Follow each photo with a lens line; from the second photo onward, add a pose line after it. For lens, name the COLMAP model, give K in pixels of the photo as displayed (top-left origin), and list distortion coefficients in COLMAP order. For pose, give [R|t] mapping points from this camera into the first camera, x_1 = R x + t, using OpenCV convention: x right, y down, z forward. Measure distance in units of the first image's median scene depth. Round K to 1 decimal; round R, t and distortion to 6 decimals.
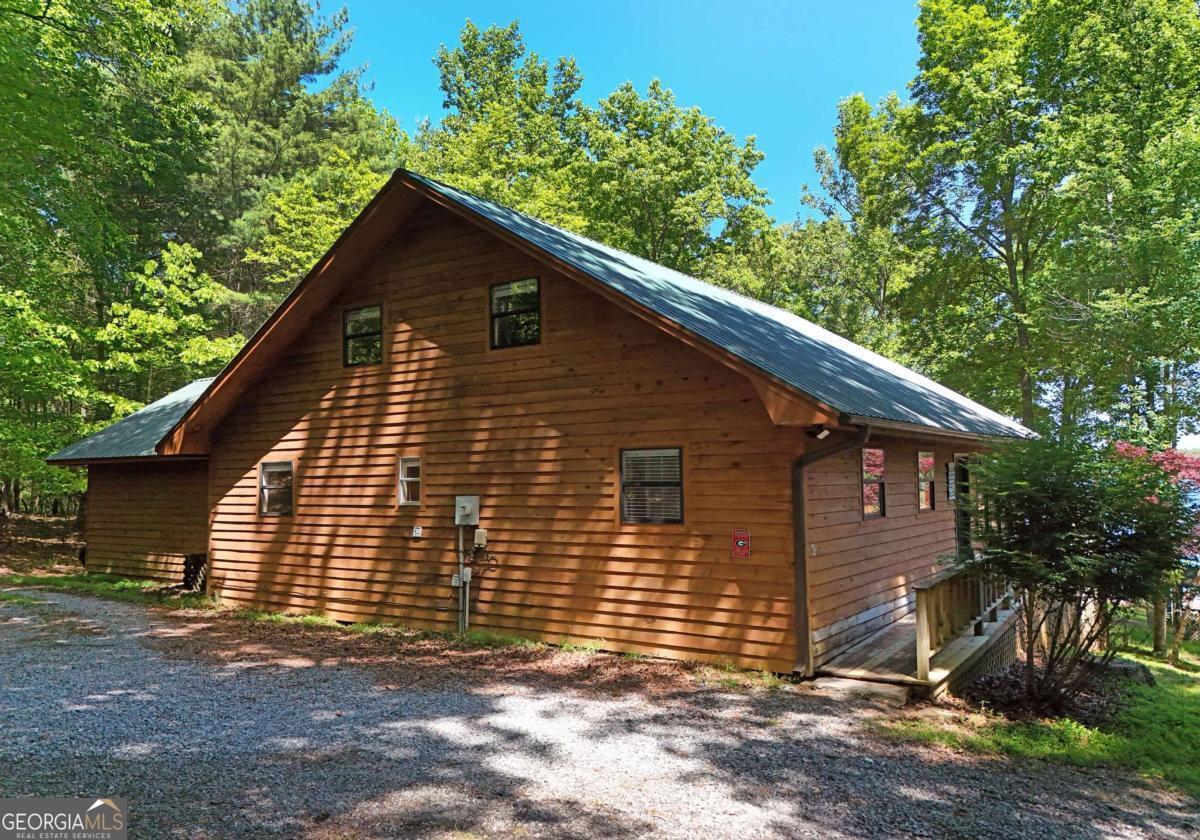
lens RADIAL K [[849.0, 0, 600.0], [0, 849.0, 420.0], [0, 0, 1]] dist [0.062026, -0.083650]
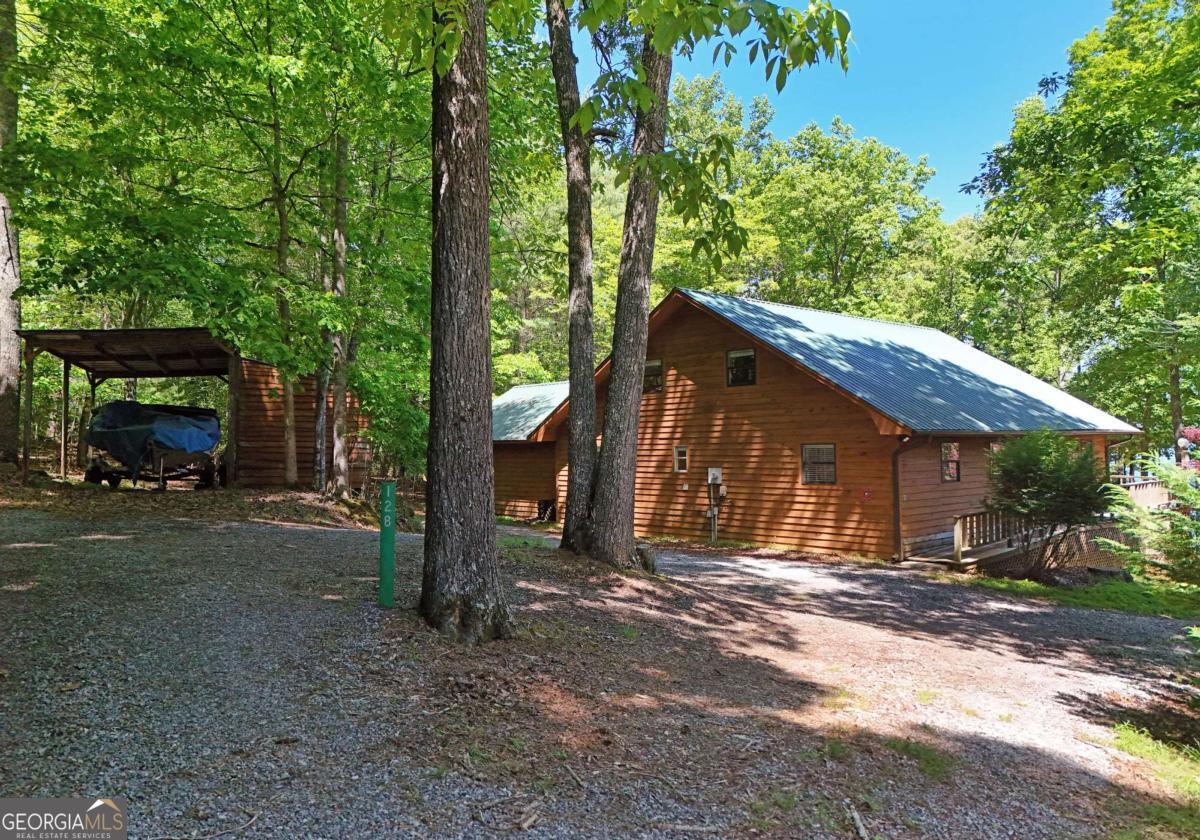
lens RADIAL K [[849.0, 0, 600.0], [0, 849.0, 420.0], [0, 0, 1]] dist [0.062026, -0.083650]
pose [[0.975207, -0.003363, -0.221267, 0.009036], [0.012441, 0.999136, 0.039648, -0.048155], [0.220943, -0.041418, 0.974407, -0.451141]]
